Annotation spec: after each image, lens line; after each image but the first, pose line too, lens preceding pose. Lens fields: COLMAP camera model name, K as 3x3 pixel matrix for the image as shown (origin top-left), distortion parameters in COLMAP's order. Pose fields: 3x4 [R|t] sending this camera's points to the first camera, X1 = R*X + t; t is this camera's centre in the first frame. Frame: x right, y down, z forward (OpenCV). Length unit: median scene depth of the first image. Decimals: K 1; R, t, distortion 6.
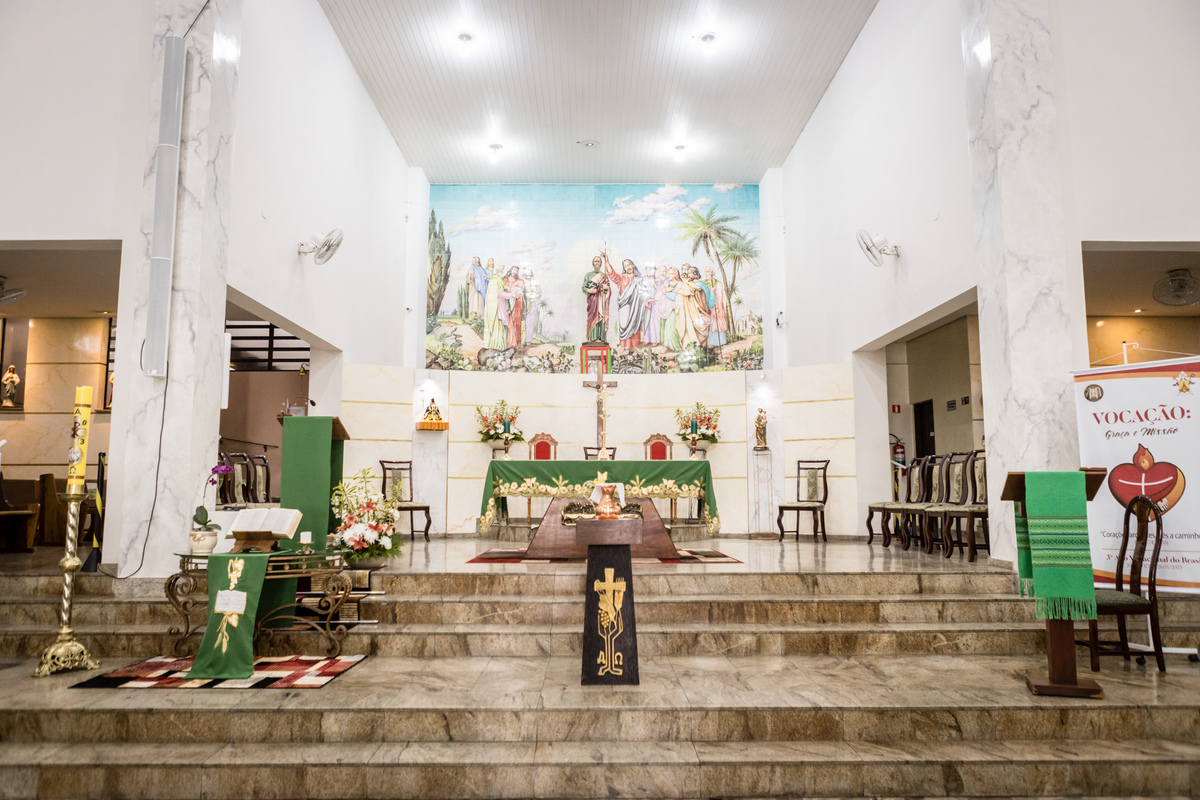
lens RADIAL K [[828.0, 0, 600.0], [0, 828.0, 400.0], [0, 0, 1]] dist [-0.019924, -0.000620]
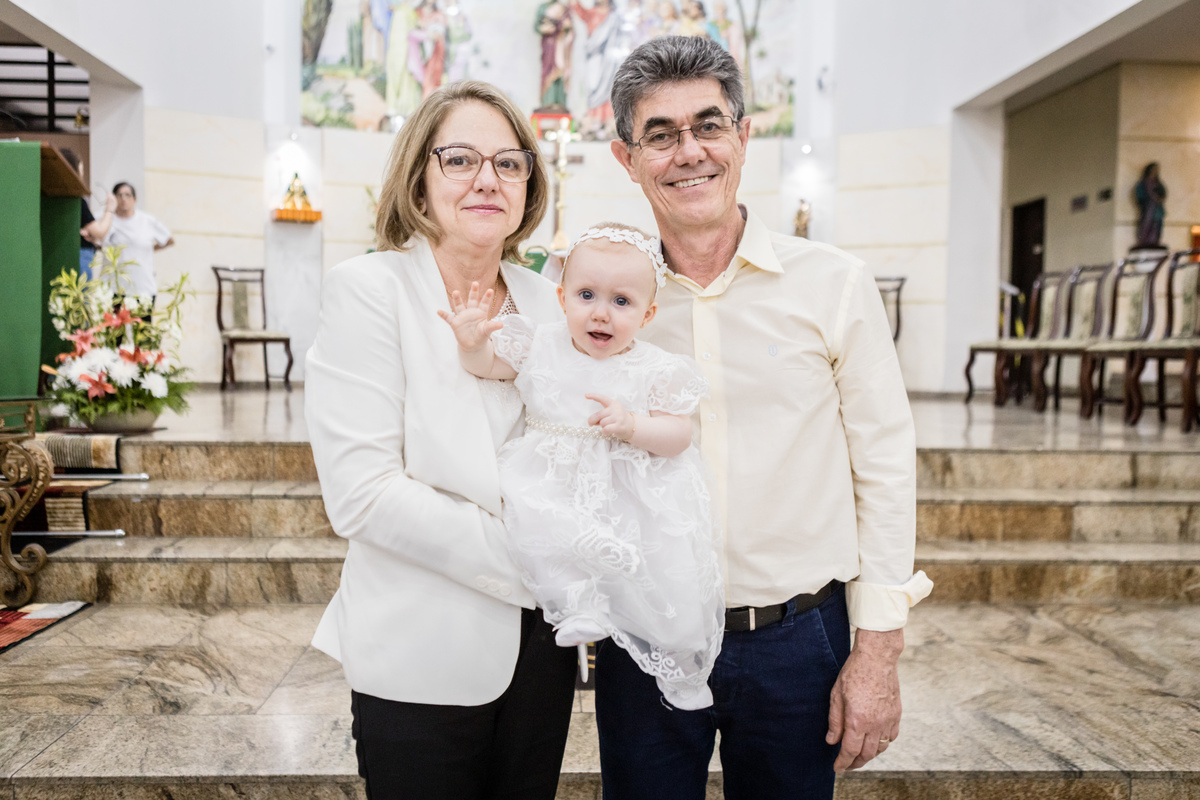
lens RADIAL K [[1033.7, 0, 600.0], [0, 1033.7, 400.0], [0, 0, 1]] dist [0.005605, 0.004407]
pose [[0.998948, 0.012132, 0.044233, -0.001000], [-0.019360, 0.985794, 0.166840, 0.067602], [-0.041580, -0.167521, 0.984991, 0.340436]]
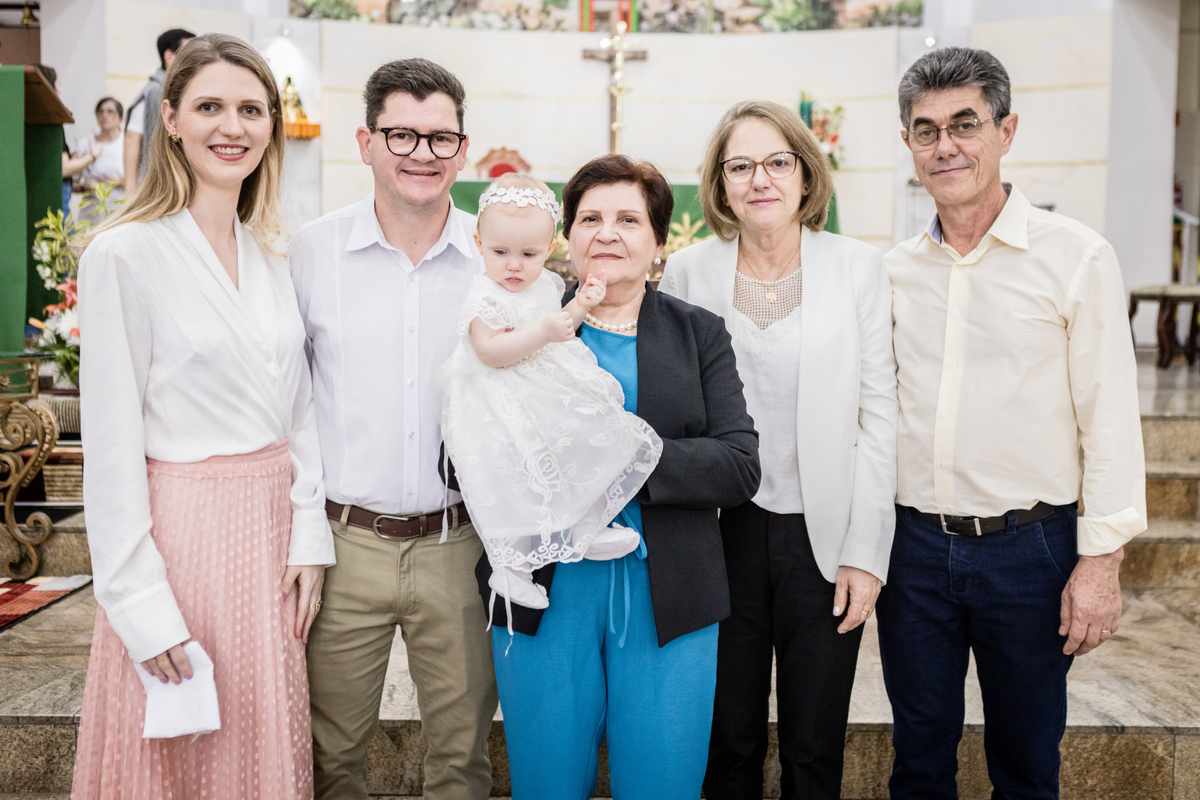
lens RADIAL K [[1392.2, 0, 620.4], [0, 1392.2, 398.9], [0, 0, 1]] dist [-0.011061, -0.017271]
pose [[0.999914, 0.012417, 0.004281, 0.005532], [-0.013010, 0.981059, 0.193272, 0.050536], [-0.001800, -0.193311, 0.981136, 0.223580]]
